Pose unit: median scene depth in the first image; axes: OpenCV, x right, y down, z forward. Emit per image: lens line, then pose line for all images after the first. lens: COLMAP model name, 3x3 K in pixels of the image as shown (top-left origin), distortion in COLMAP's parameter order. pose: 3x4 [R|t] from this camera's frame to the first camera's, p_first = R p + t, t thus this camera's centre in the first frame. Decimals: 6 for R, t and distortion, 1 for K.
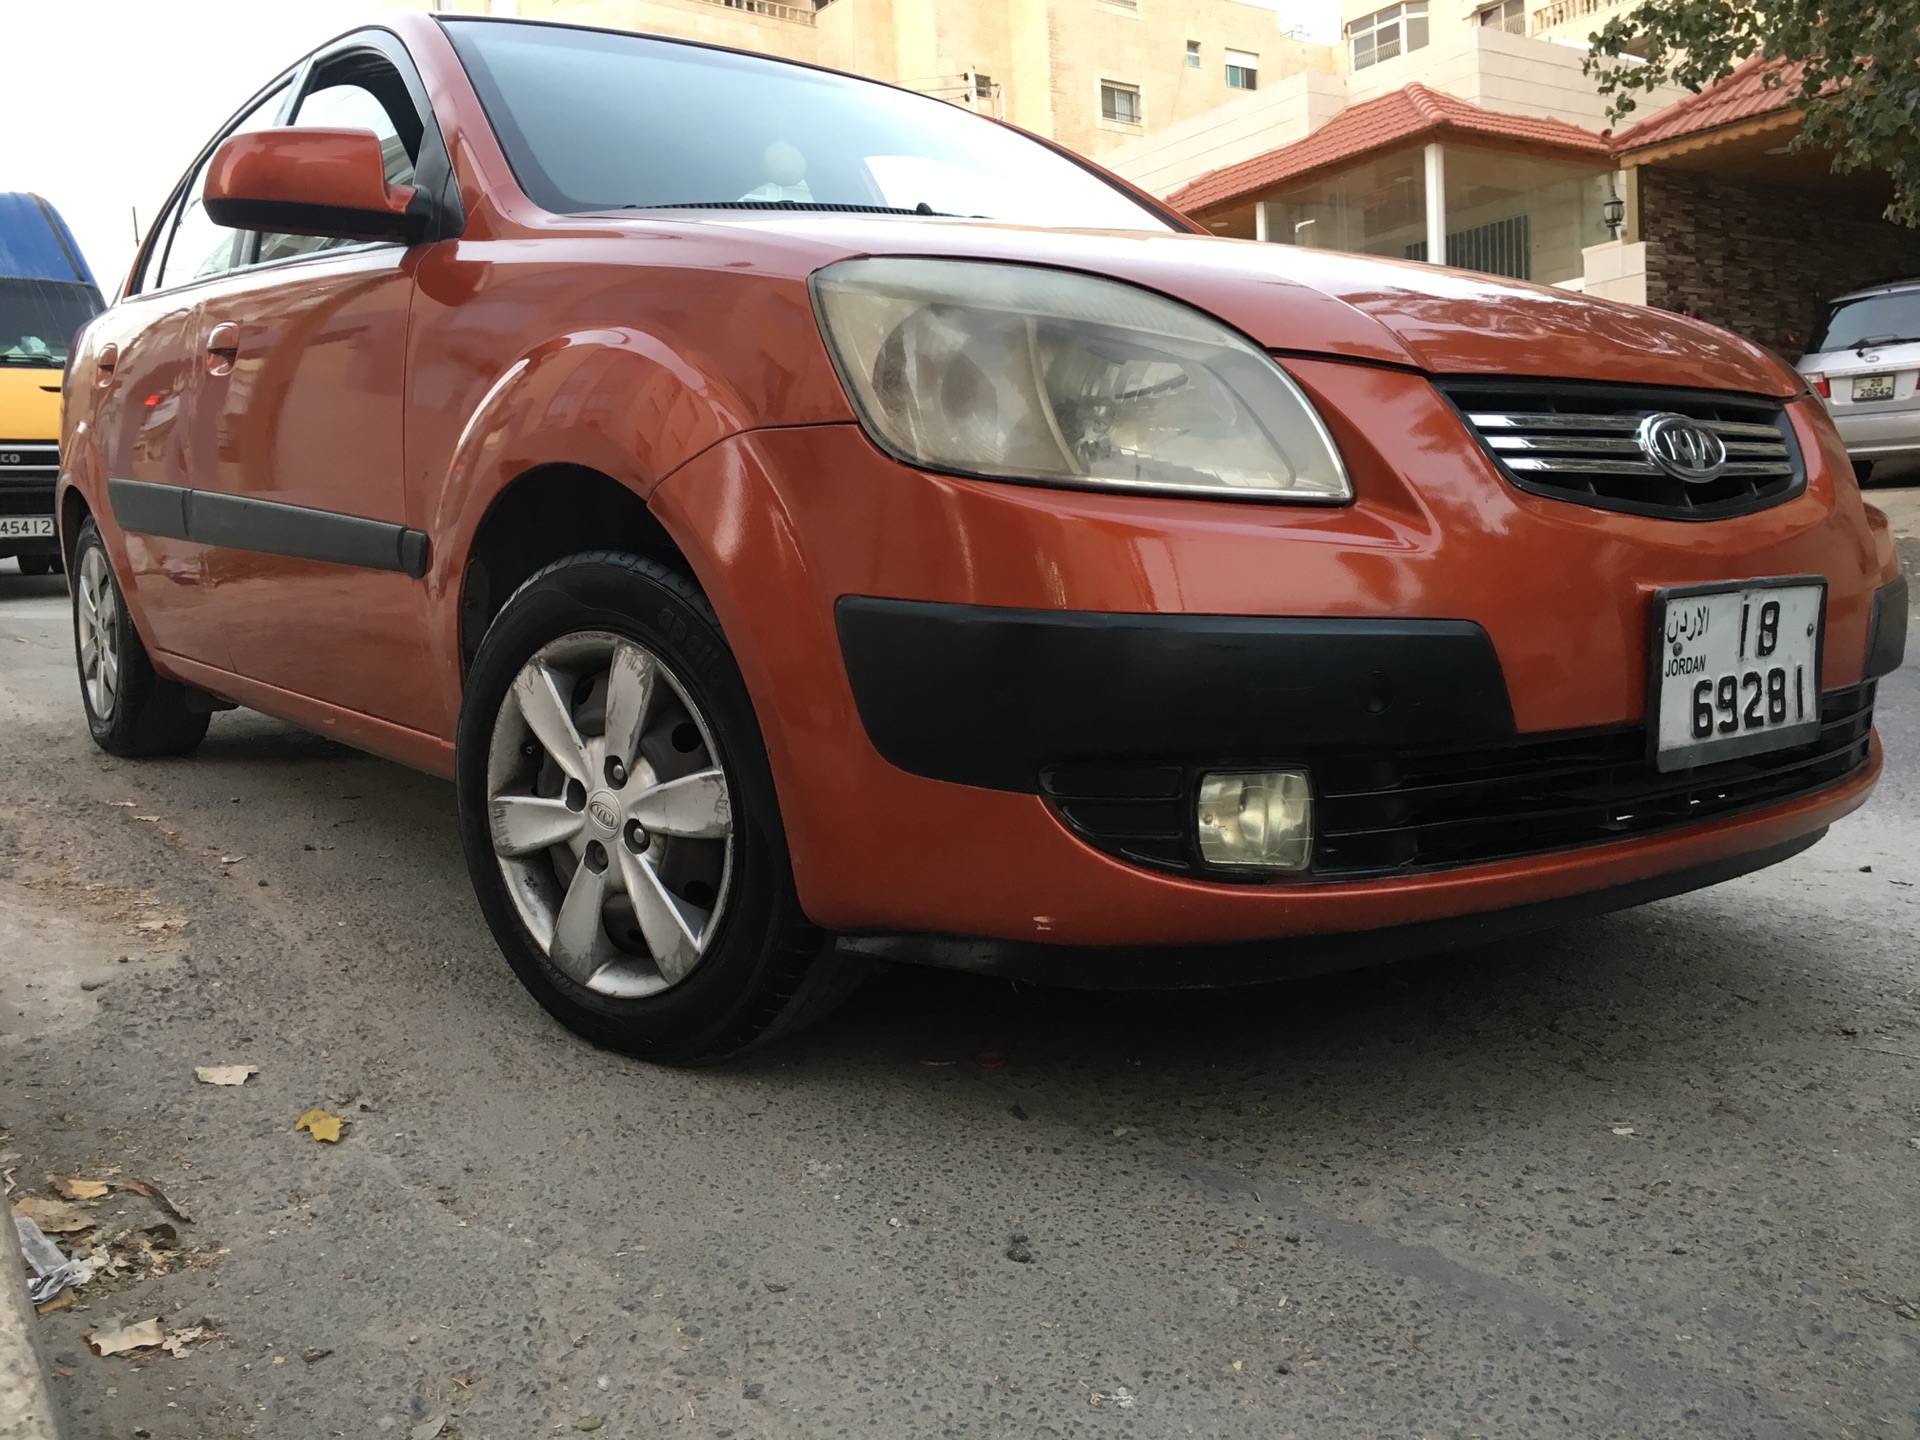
lens RADIAL K [[1638.3, 0, 959.5], [0, 1638.3, 721.8], [0, 0, 1]] dist [0.074920, -0.101761]
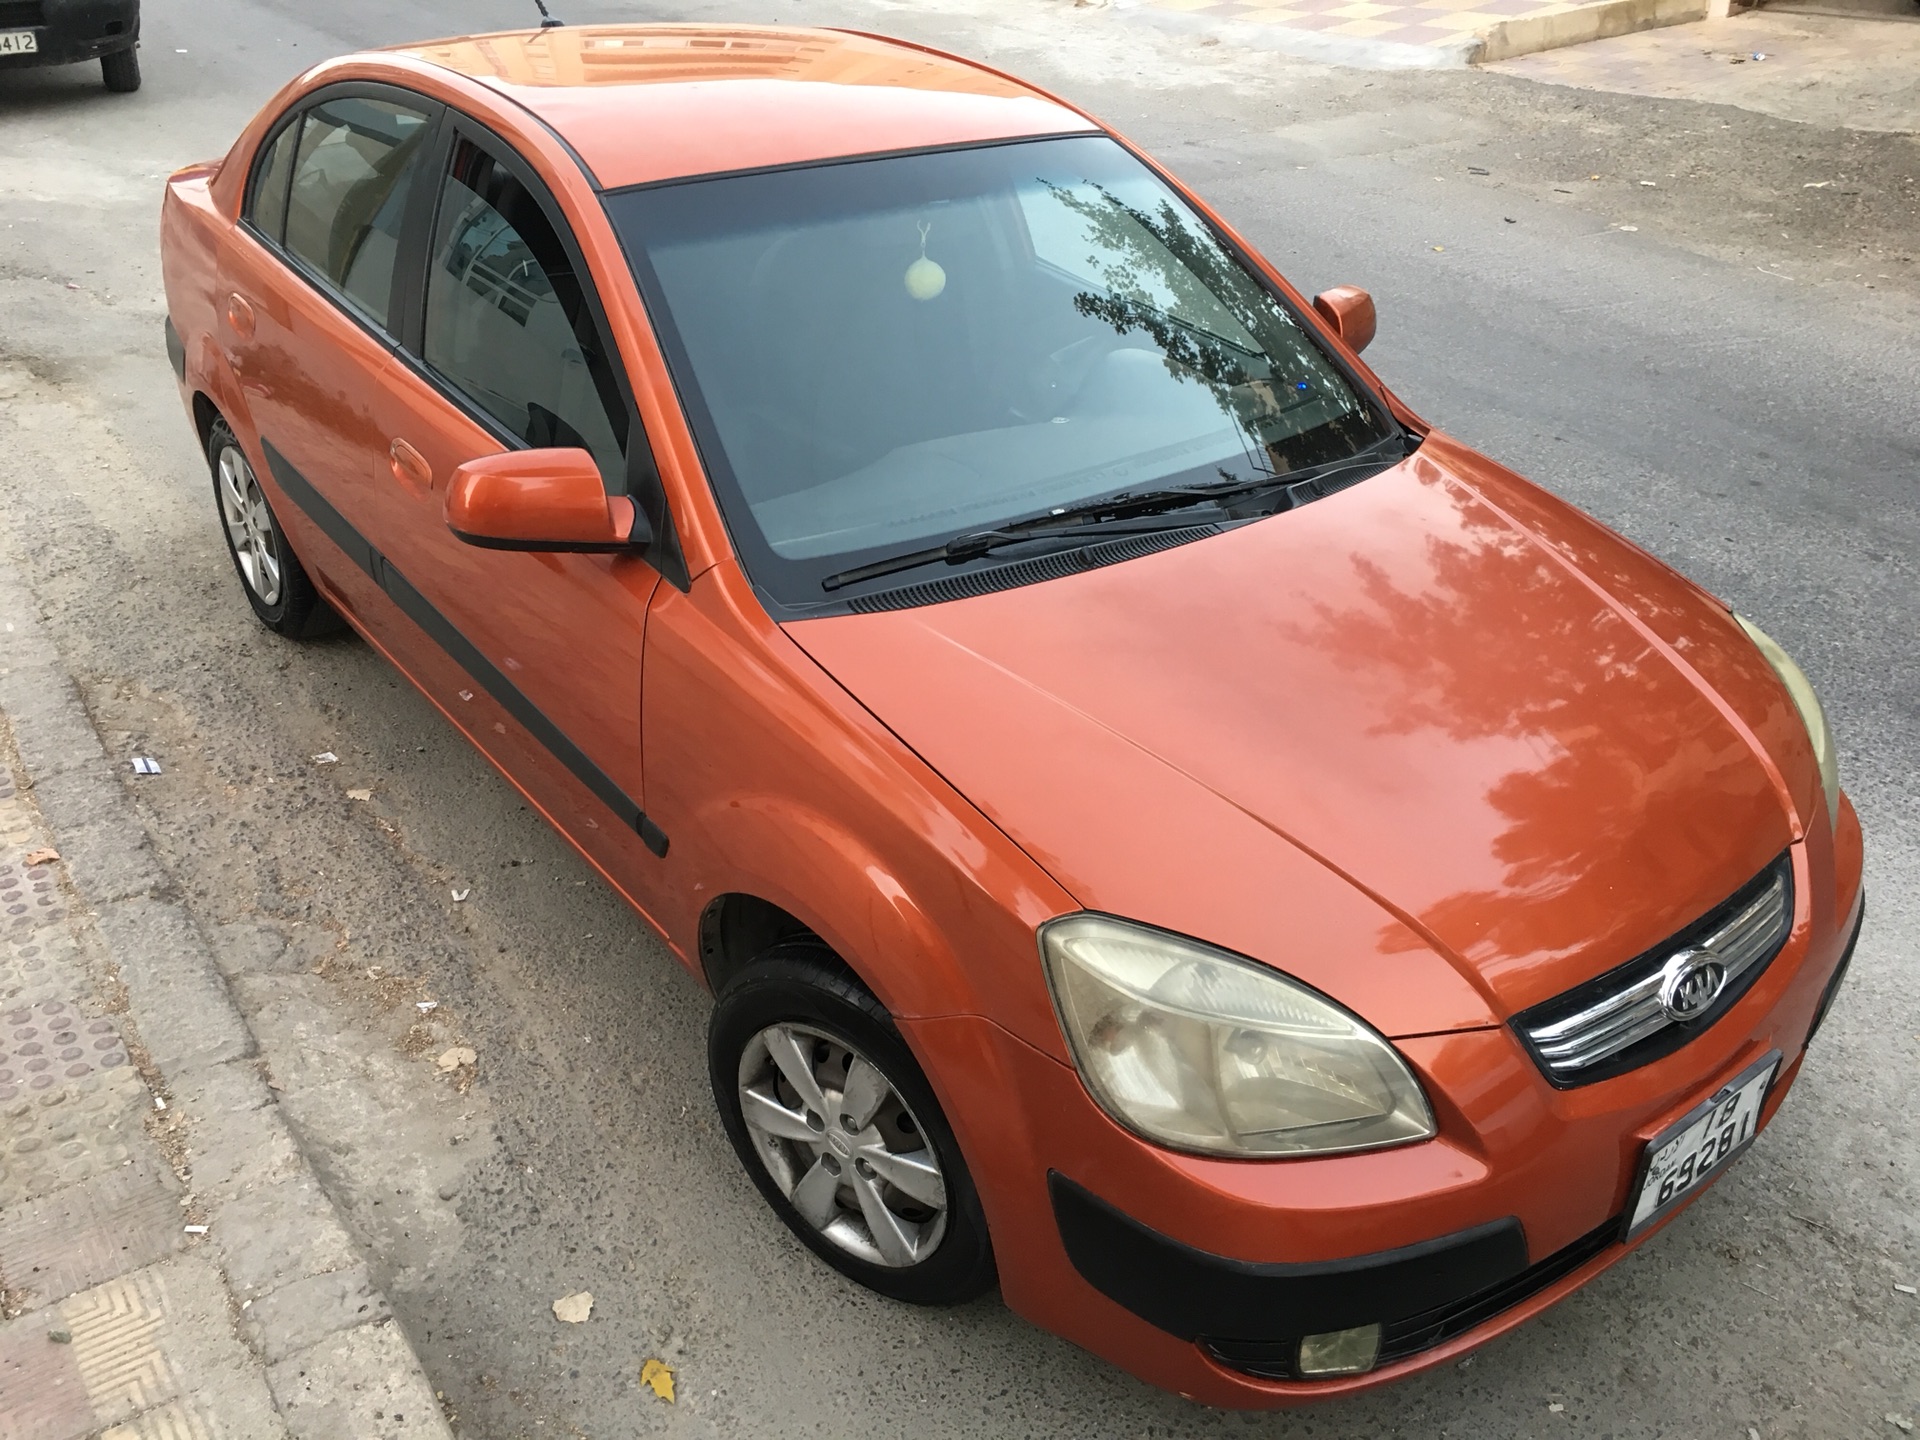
lens RADIAL K [[1638.3, 0, 962.0], [0, 1638.3, 719.1], [0, 0, 1]] dist [0.074920, -0.101761]
pose [[0.999318, 0.031608, 0.019104, -0.155689], [-0.036471, 0.926107, 0.375495, -0.781455], [-0.005823, -0.375935, 0.926628, -0.110224]]
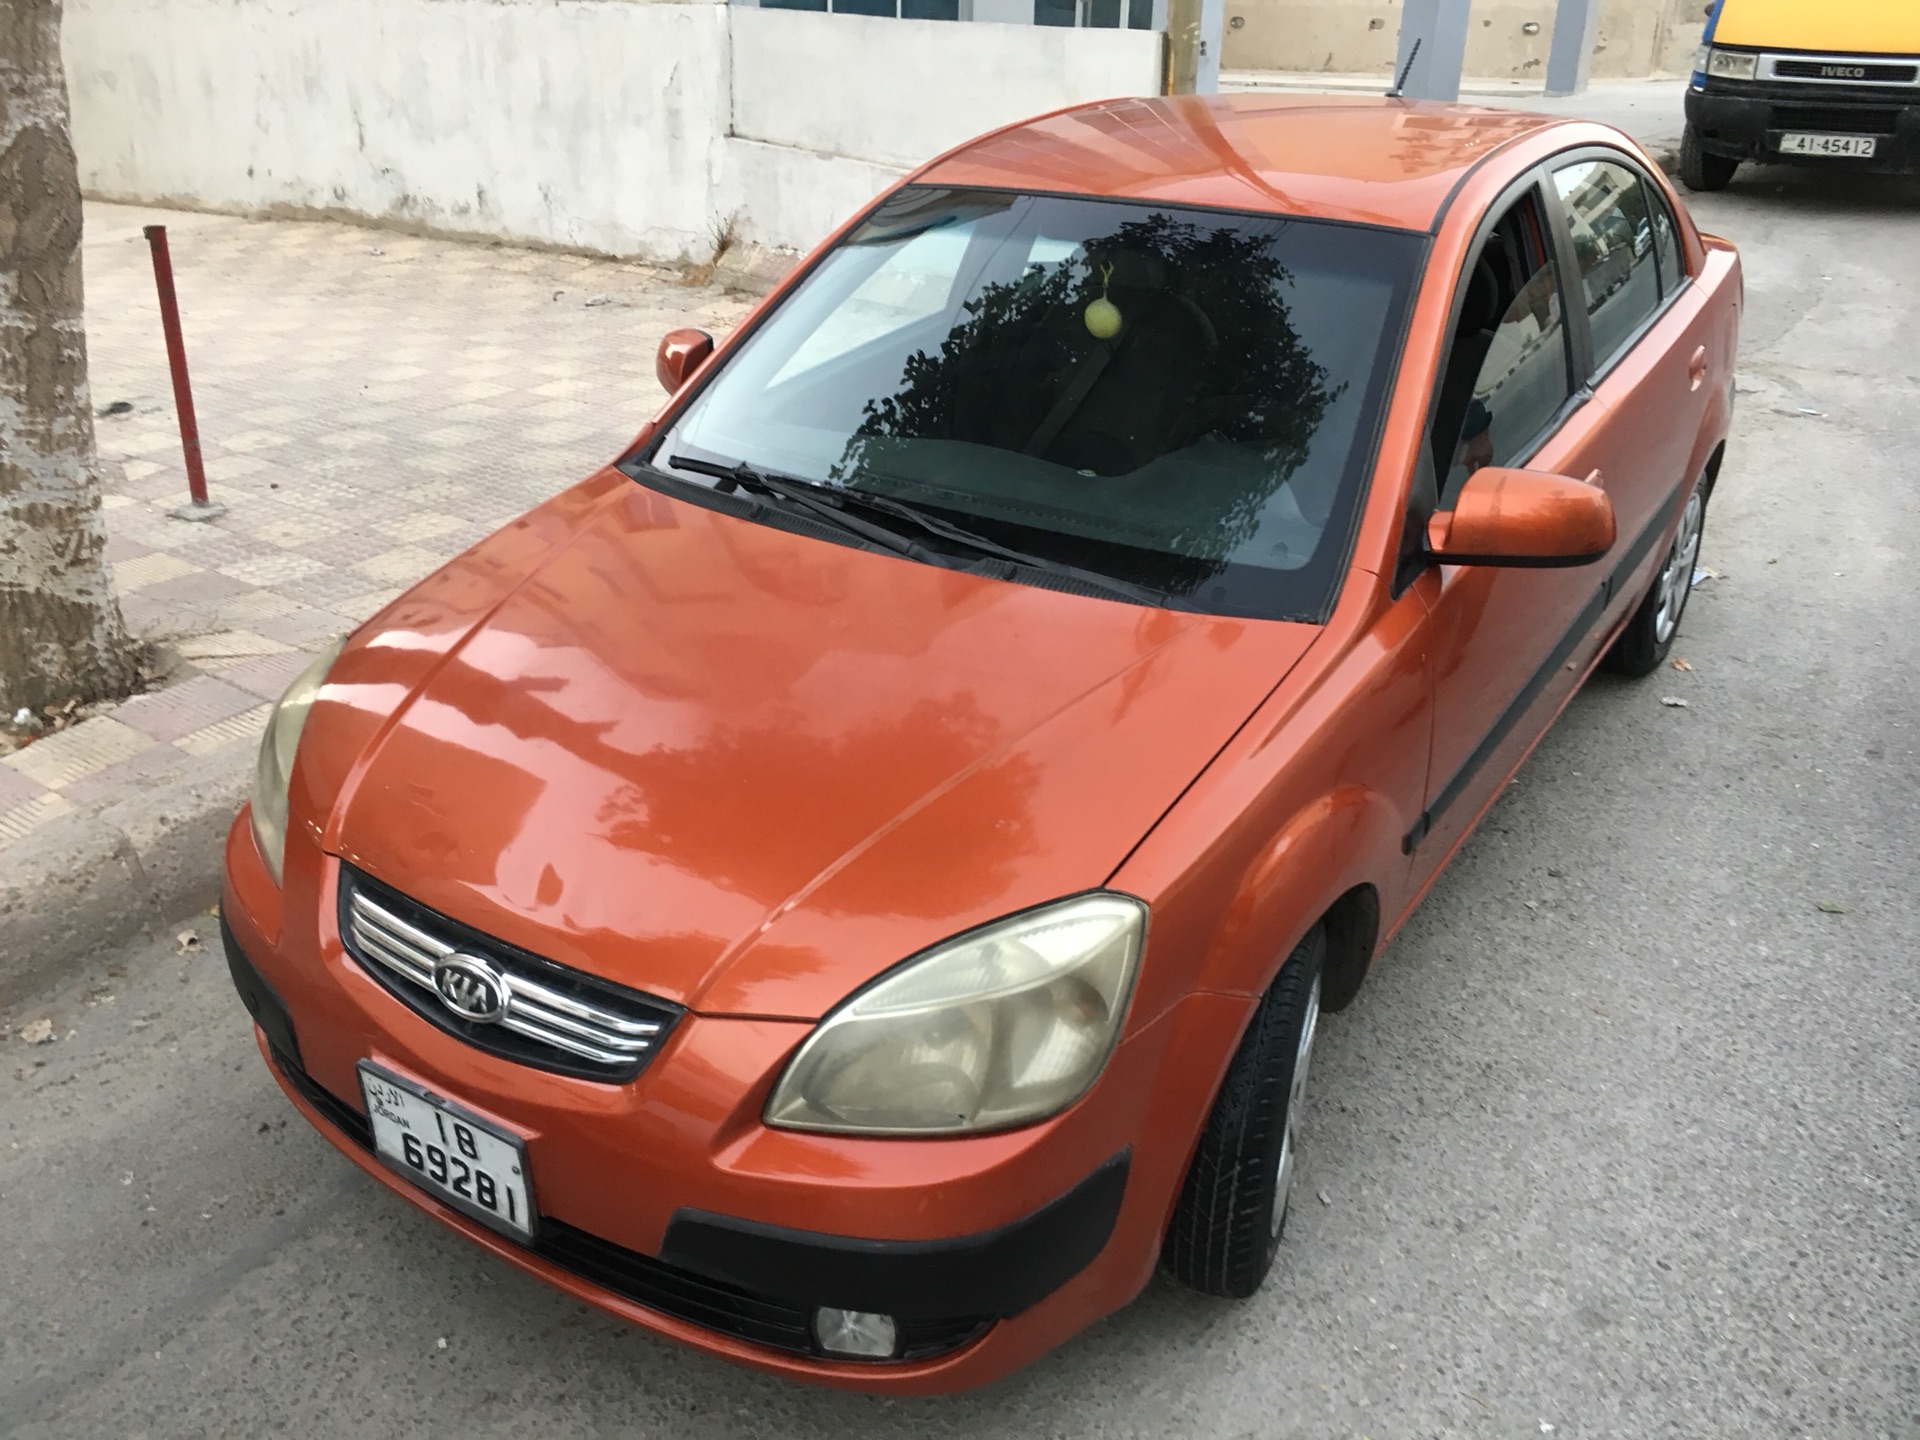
lens RADIAL K [[1638.3, 0, 955.4], [0, 1638.3, 716.7], [0, 0, 1]] dist [0.074920, -0.101761]
pose [[0.315470, 0.424237, -0.848824, 1.493334], [-0.114895, 0.904997, 0.409610, -0.889959], [0.941954, -0.031694, 0.334242, 0.889662]]
